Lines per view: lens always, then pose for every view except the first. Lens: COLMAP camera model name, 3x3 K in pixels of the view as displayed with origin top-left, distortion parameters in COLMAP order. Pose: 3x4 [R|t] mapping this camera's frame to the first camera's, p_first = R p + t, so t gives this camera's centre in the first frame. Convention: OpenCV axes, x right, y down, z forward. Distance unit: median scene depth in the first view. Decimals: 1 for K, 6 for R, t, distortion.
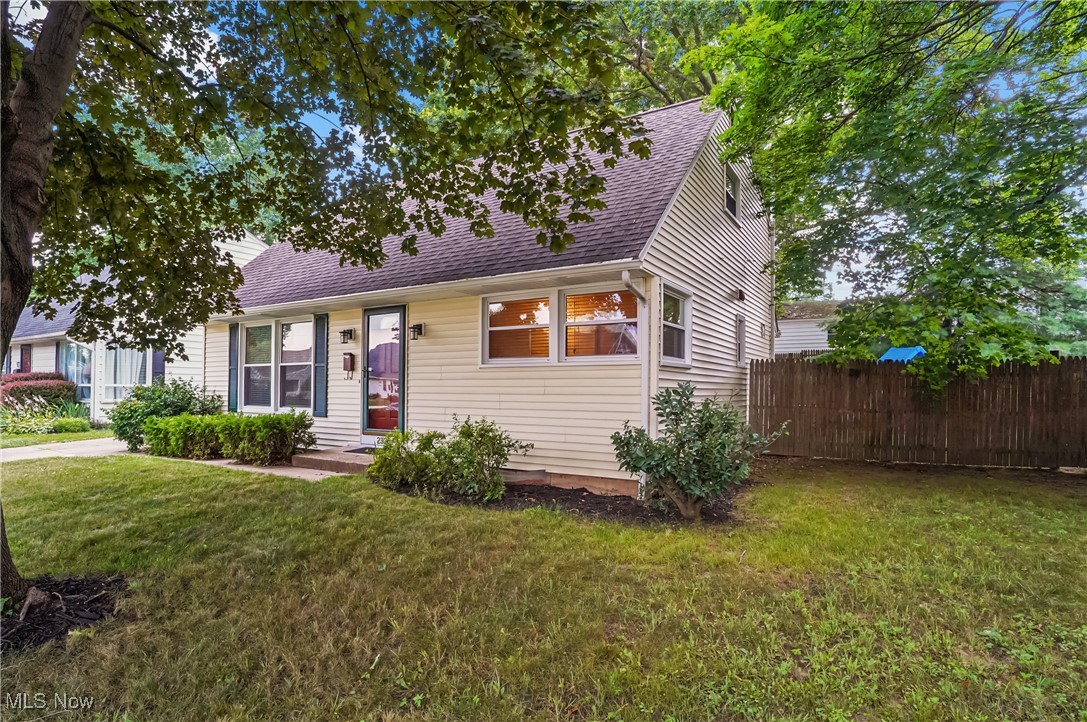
lens RADIAL K [[566.3, 0, 543.5], [0, 566.3, 361.0], [0, 0, 1]] dist [-0.051045, 0.000235]
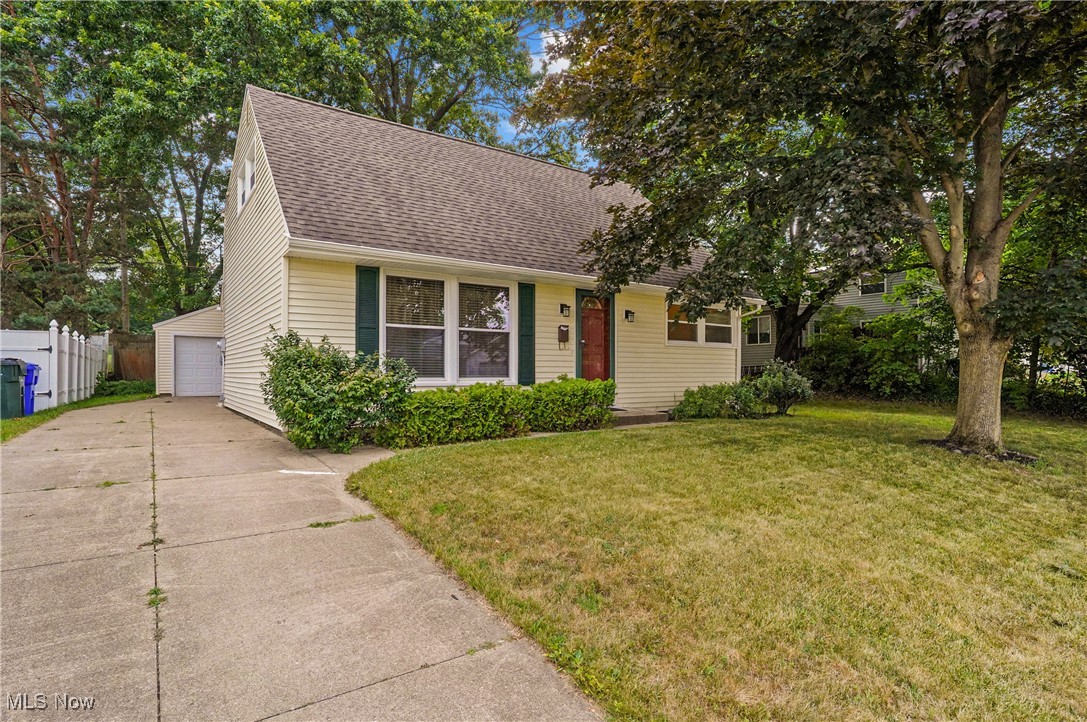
lens RADIAL K [[559.0, 0, 541.1], [0, 559.0, 375.6], [0, 0, 1]] dist [-0.017313, 0.000774]
pose [[0.399834, -0.004591, 0.916576, -1.617080], [-0.041290, 0.998882, 0.023015, 0.070550], [-0.915657, -0.047047, 0.399198, 0.705081]]
